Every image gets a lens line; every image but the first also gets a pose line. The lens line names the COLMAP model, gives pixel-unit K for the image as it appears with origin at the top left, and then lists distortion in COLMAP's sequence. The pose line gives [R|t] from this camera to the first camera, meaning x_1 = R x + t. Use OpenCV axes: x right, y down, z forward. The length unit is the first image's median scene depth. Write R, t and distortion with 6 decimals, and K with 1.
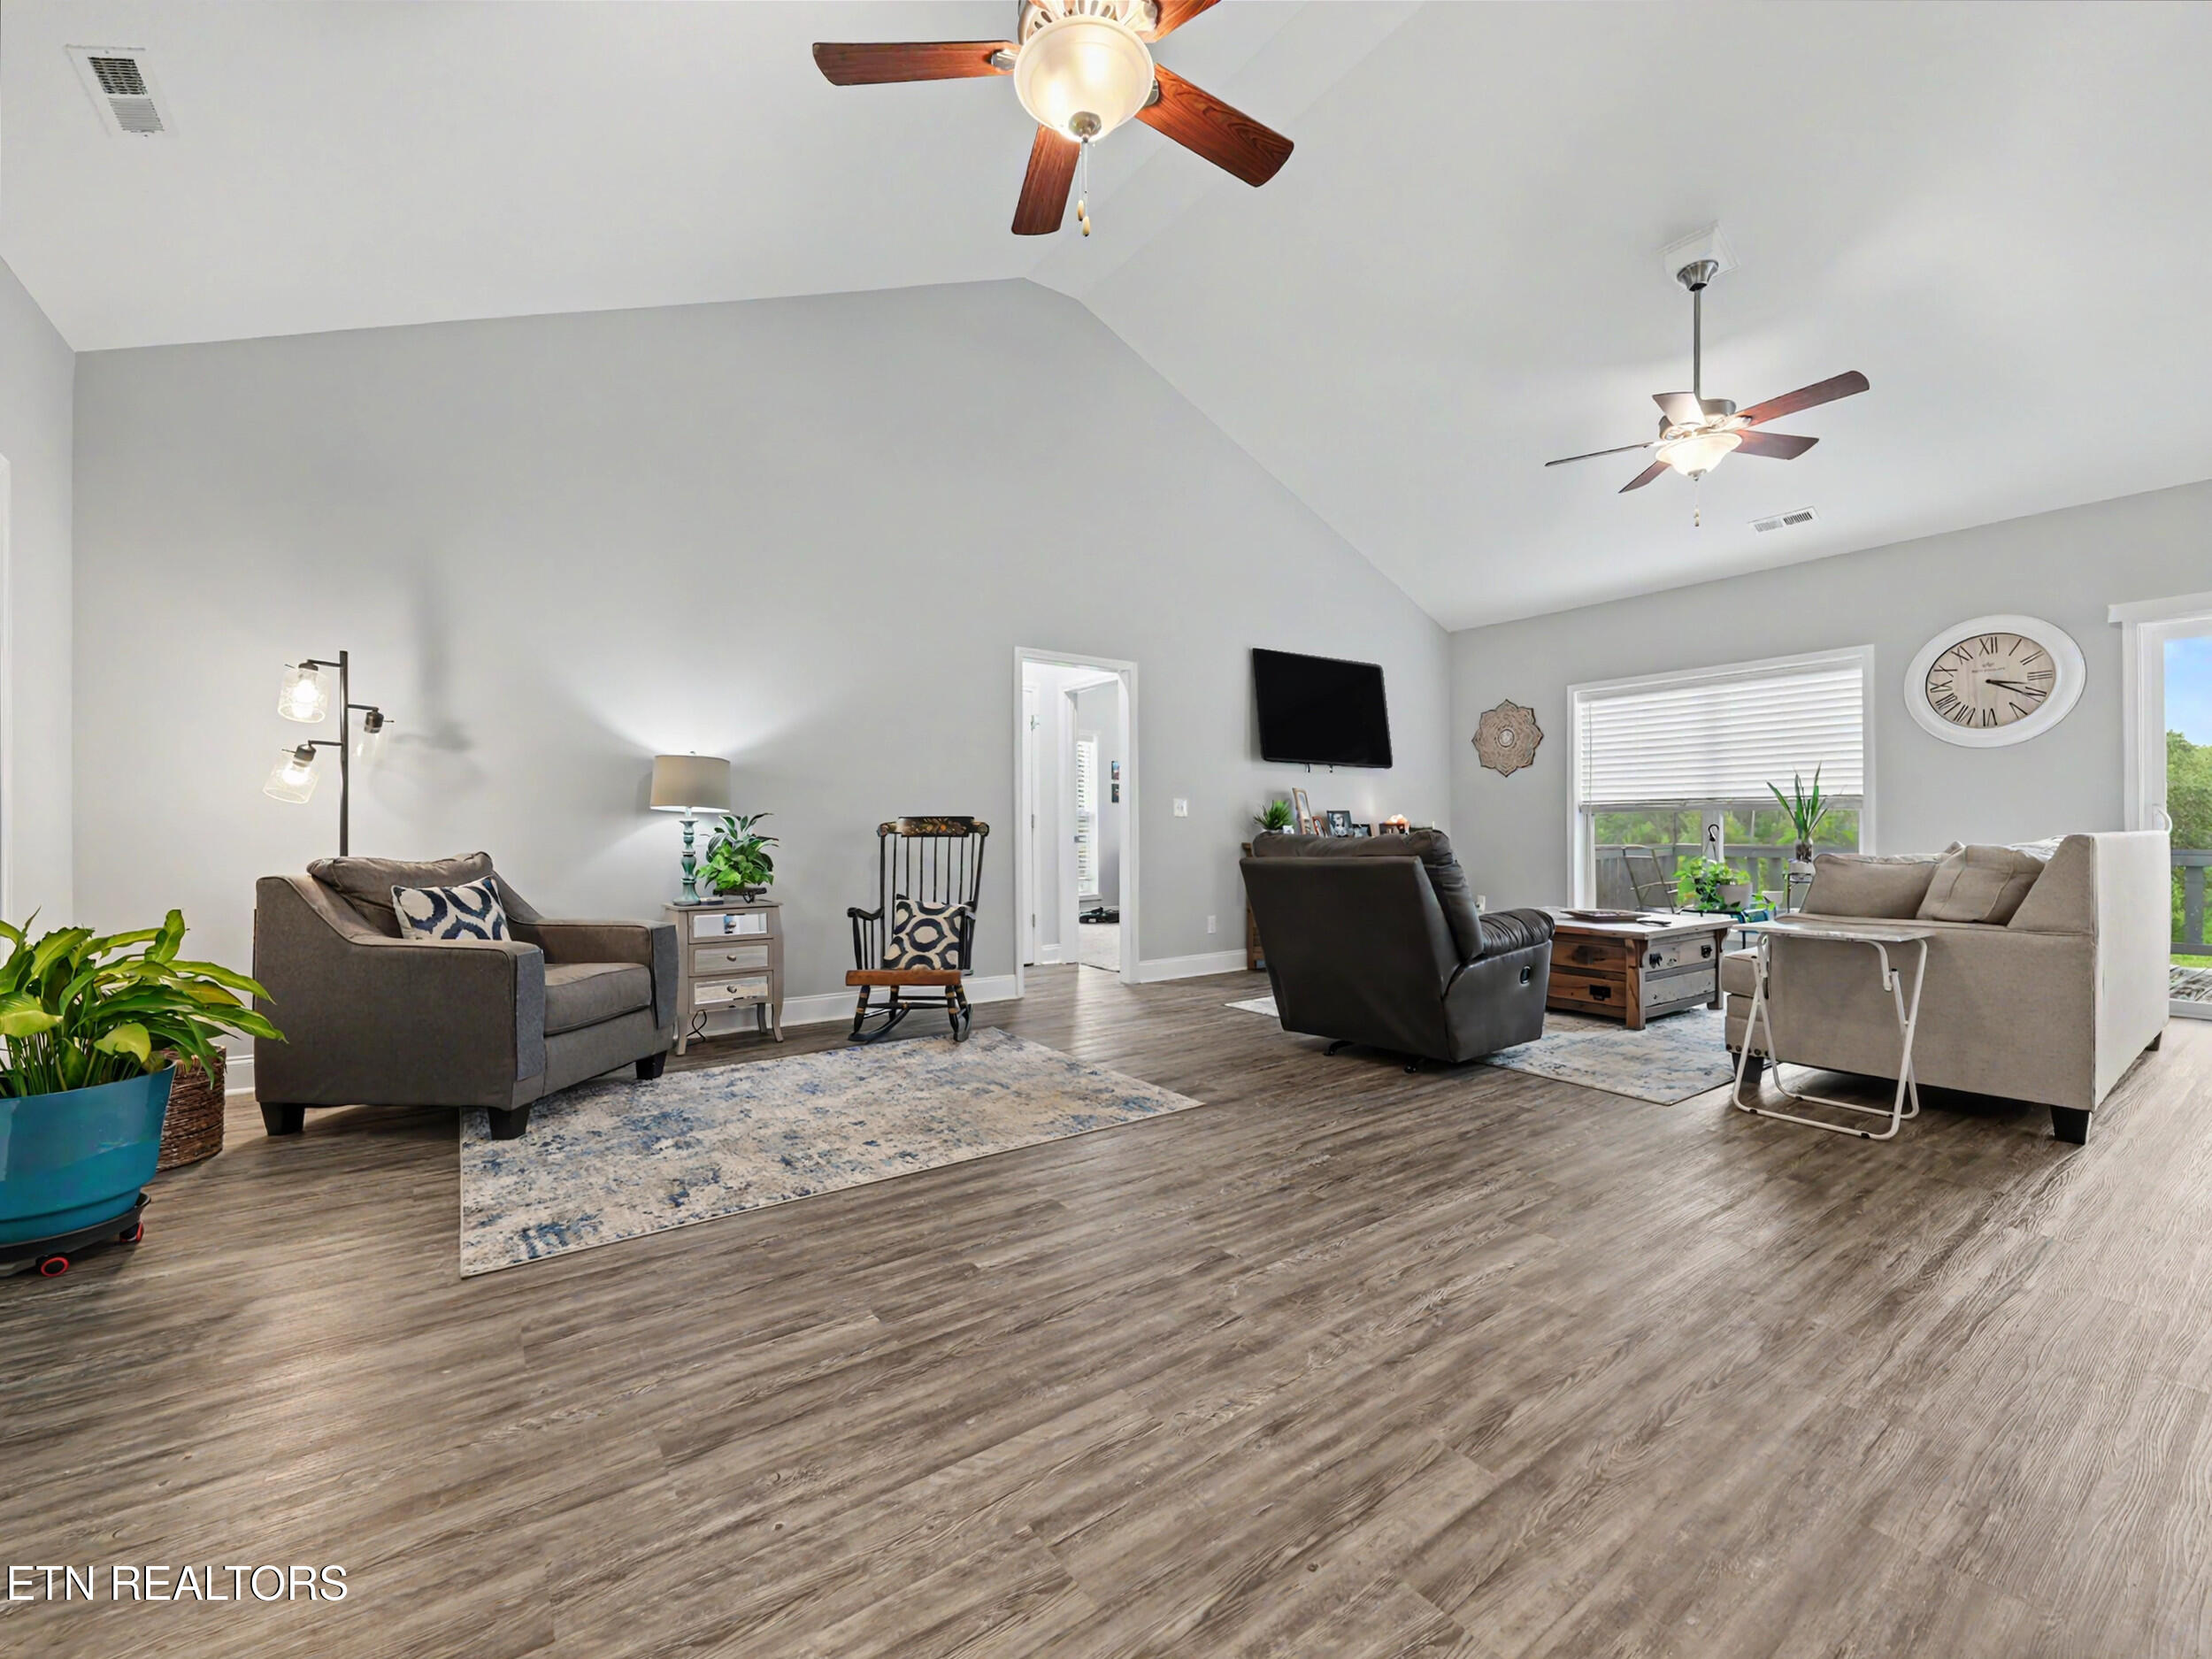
lens RADIAL K [[918.0, 0, 1106.0], [0, 918.0, 829.5], [0, 0, 1]] dist [0.011767, 0.000370]
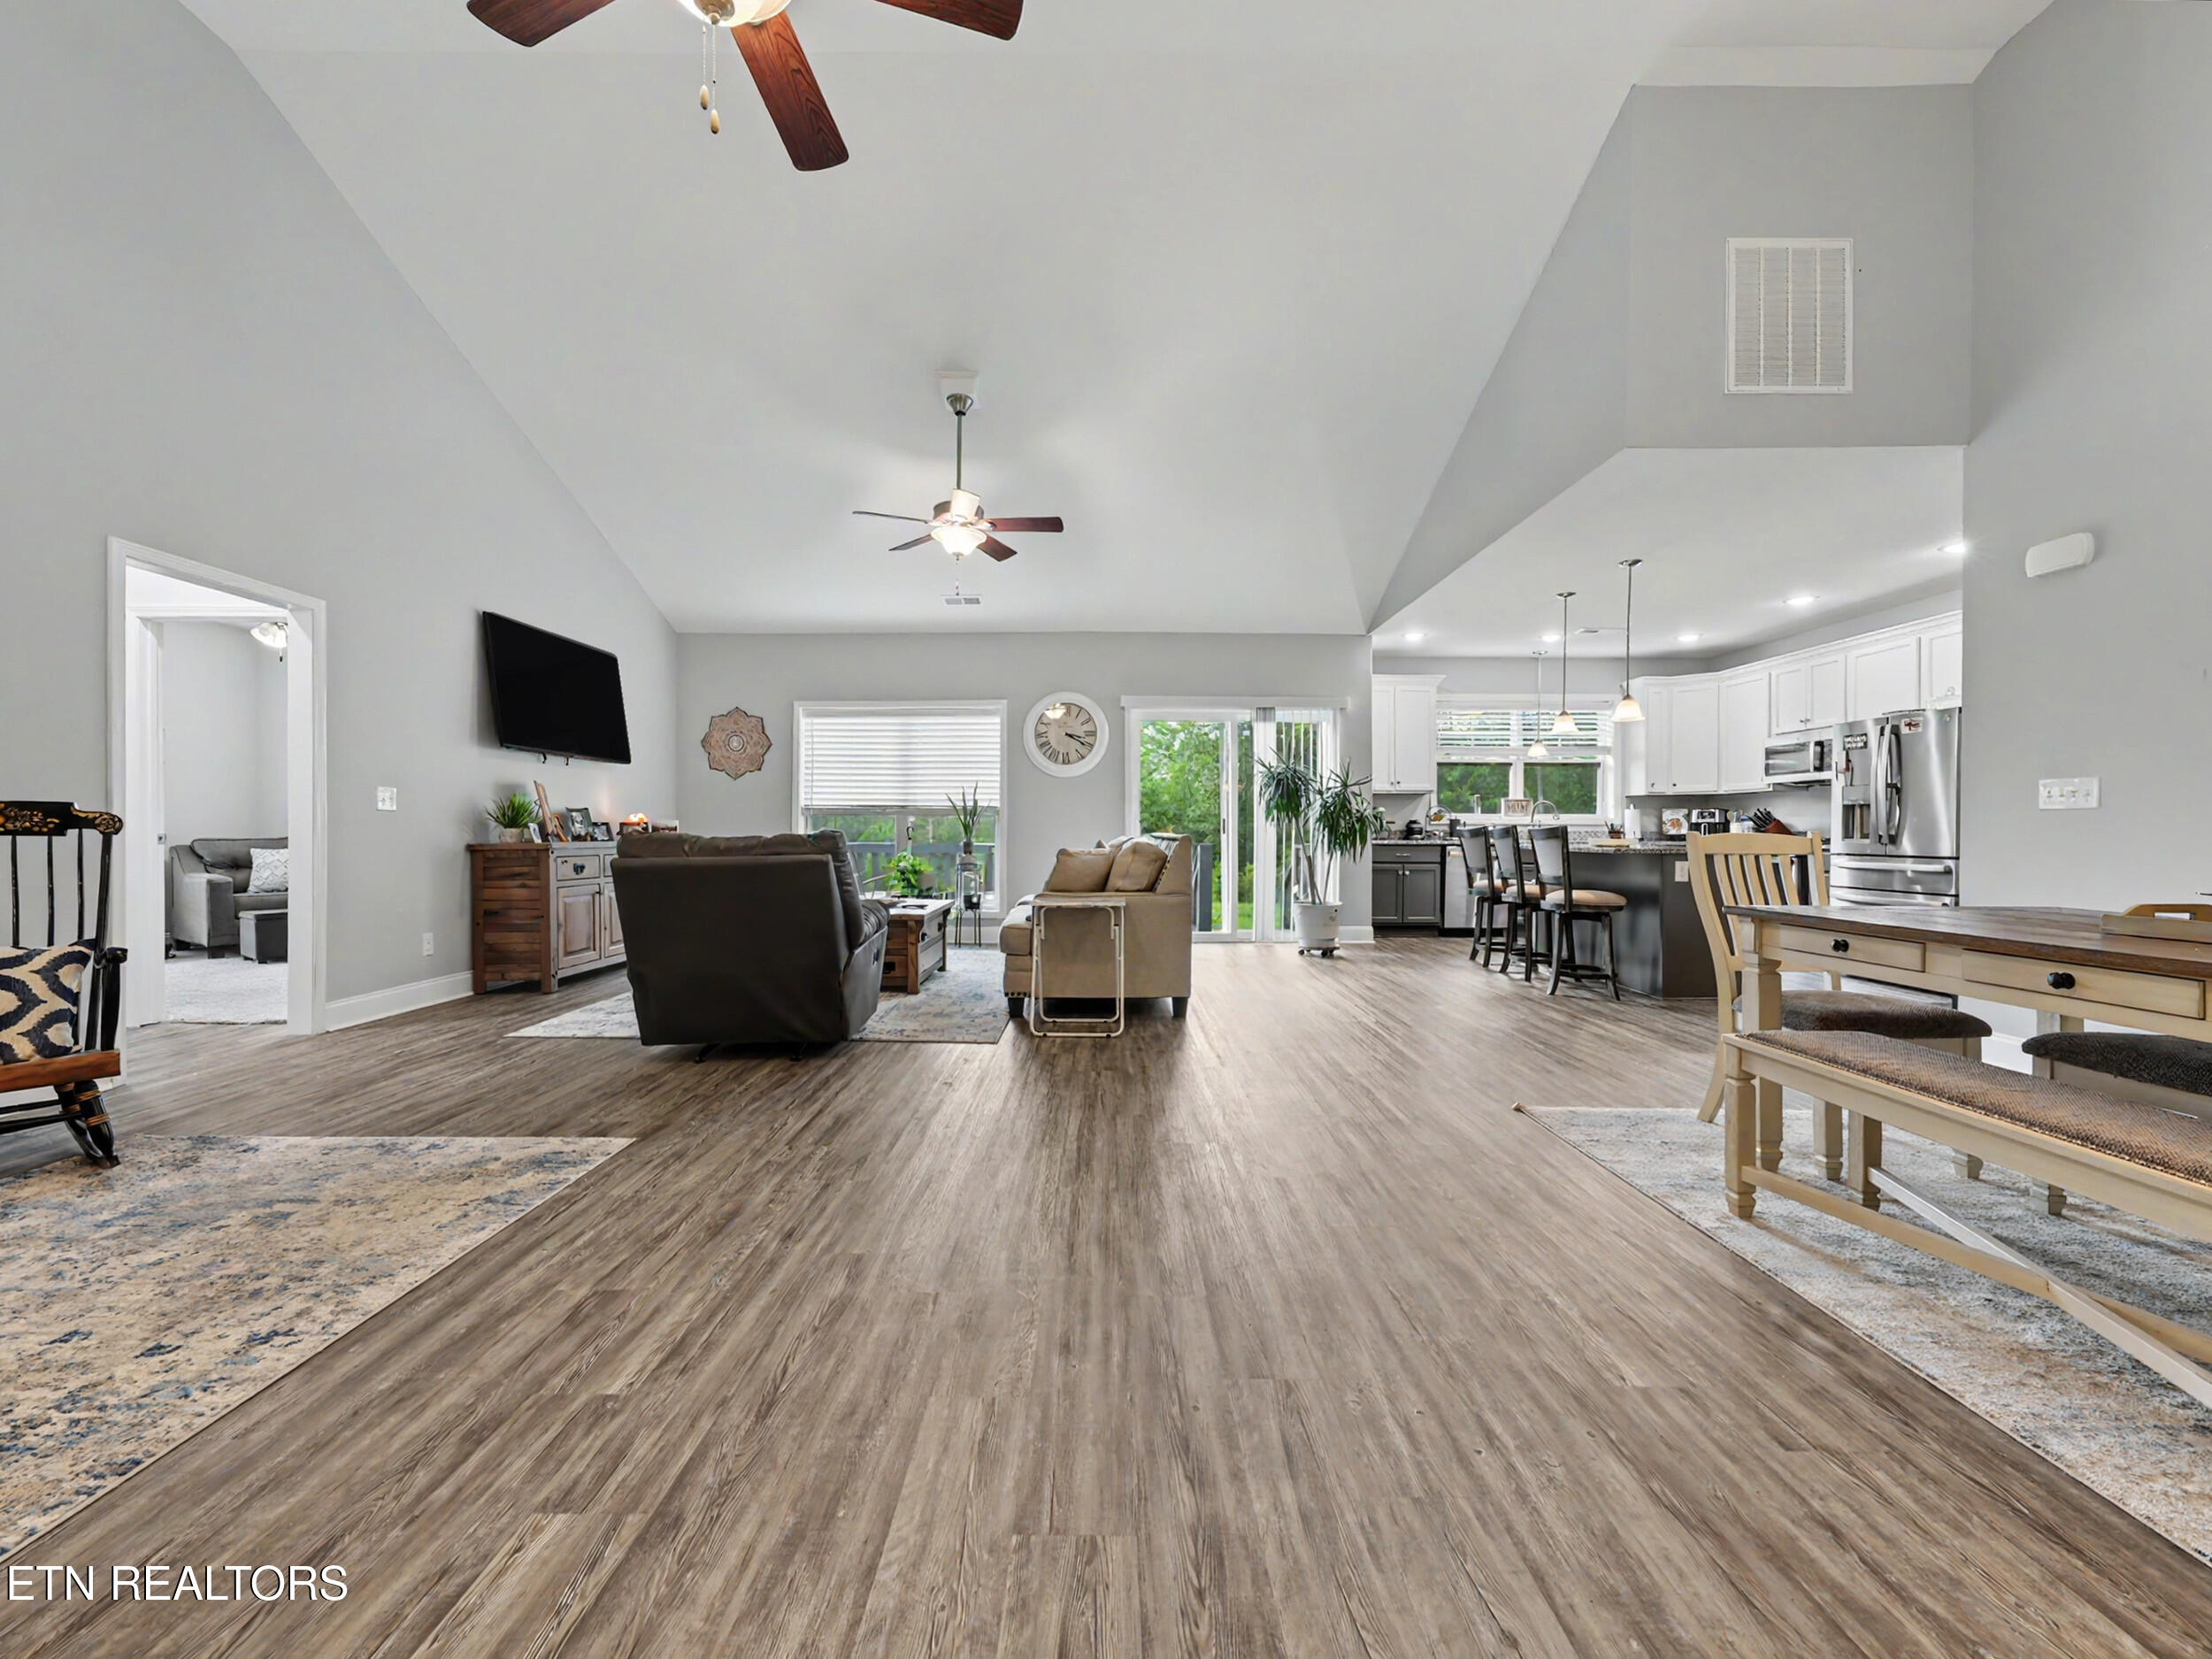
lens RADIAL K [[872.7, 0, 1106.0], [0, 872.7, 829.5], [0, 0, 1]] dist [-0.001943, 0.000439]
pose [[0.580511, 0.005481, 0.814234, -0.228978], [-0.004412, 0.999984, -0.003585, 0.003716], [-0.814240, -0.001511, 0.580526, 0.114503]]
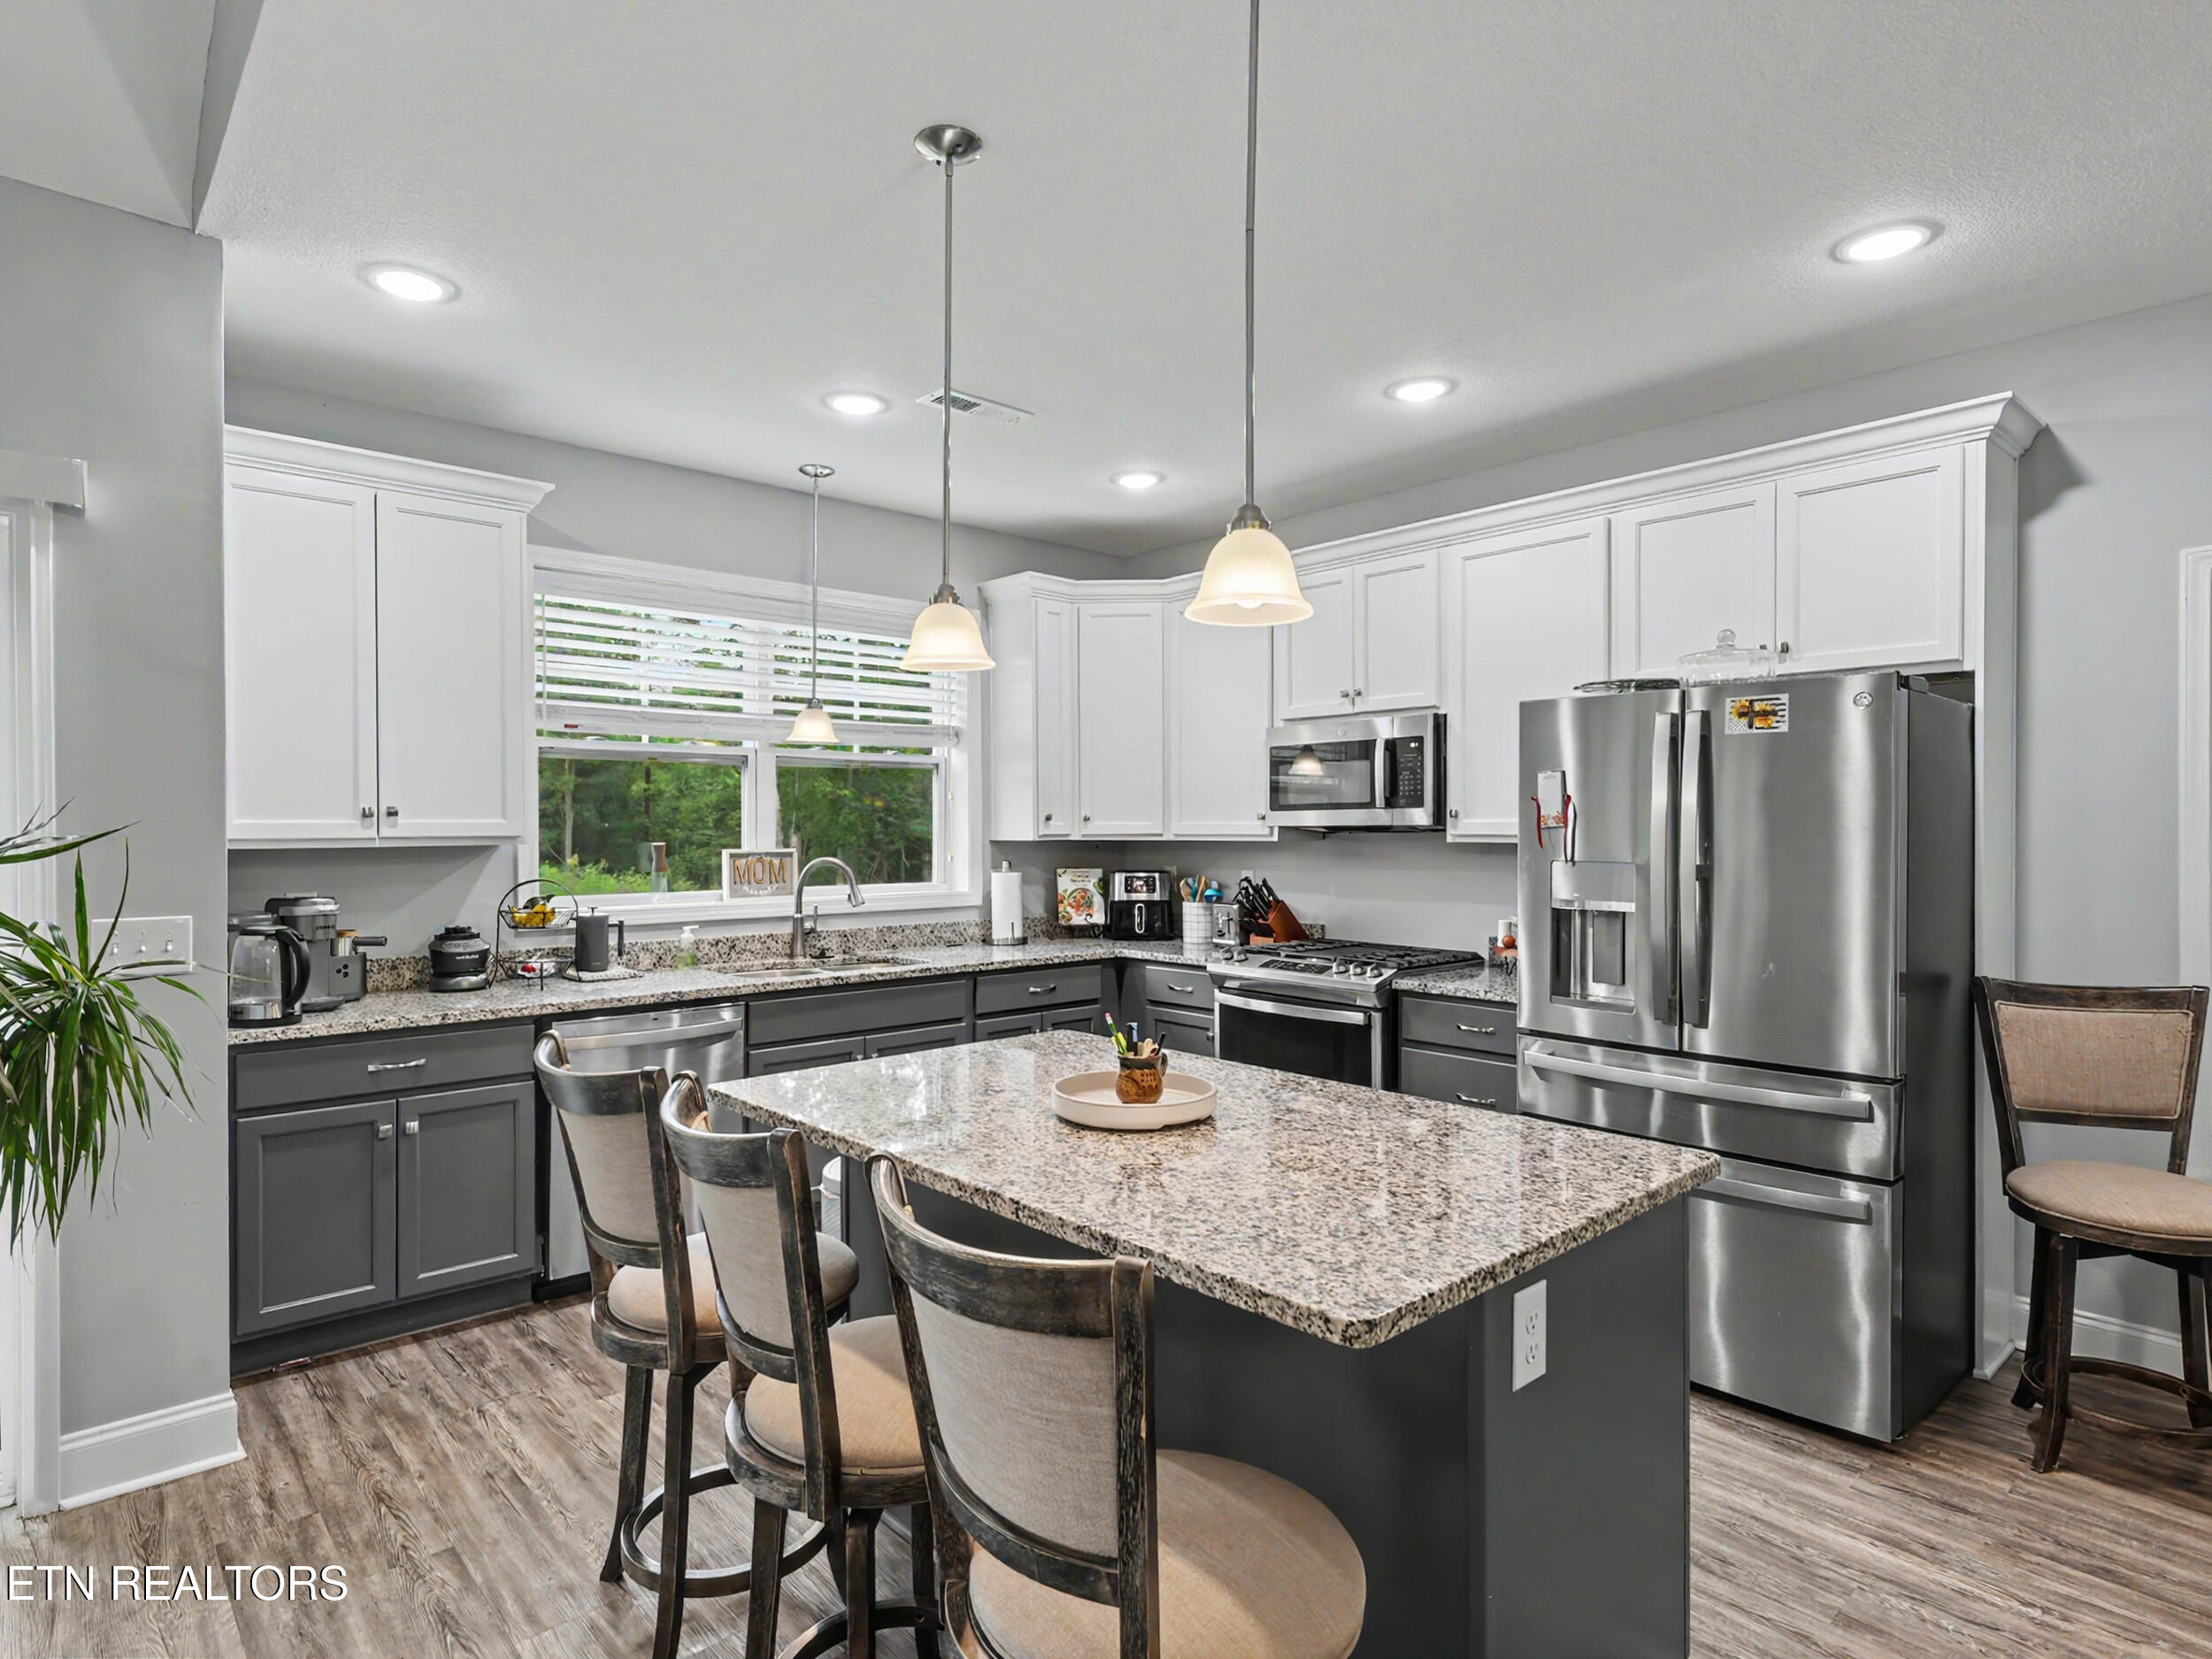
lens RADIAL K [[1205.6, 0, 1111.2], [0, 1205.6, 836.8], [0, 0, 1]] dist [0.000804, -0.001028]
pose [[-0.110675, -0.003343, 0.993851, 0.818267], [0.004900, 0.999980, 0.003910, -0.090641], [-0.993845, 0.005303, -0.110656, 0.310785]]
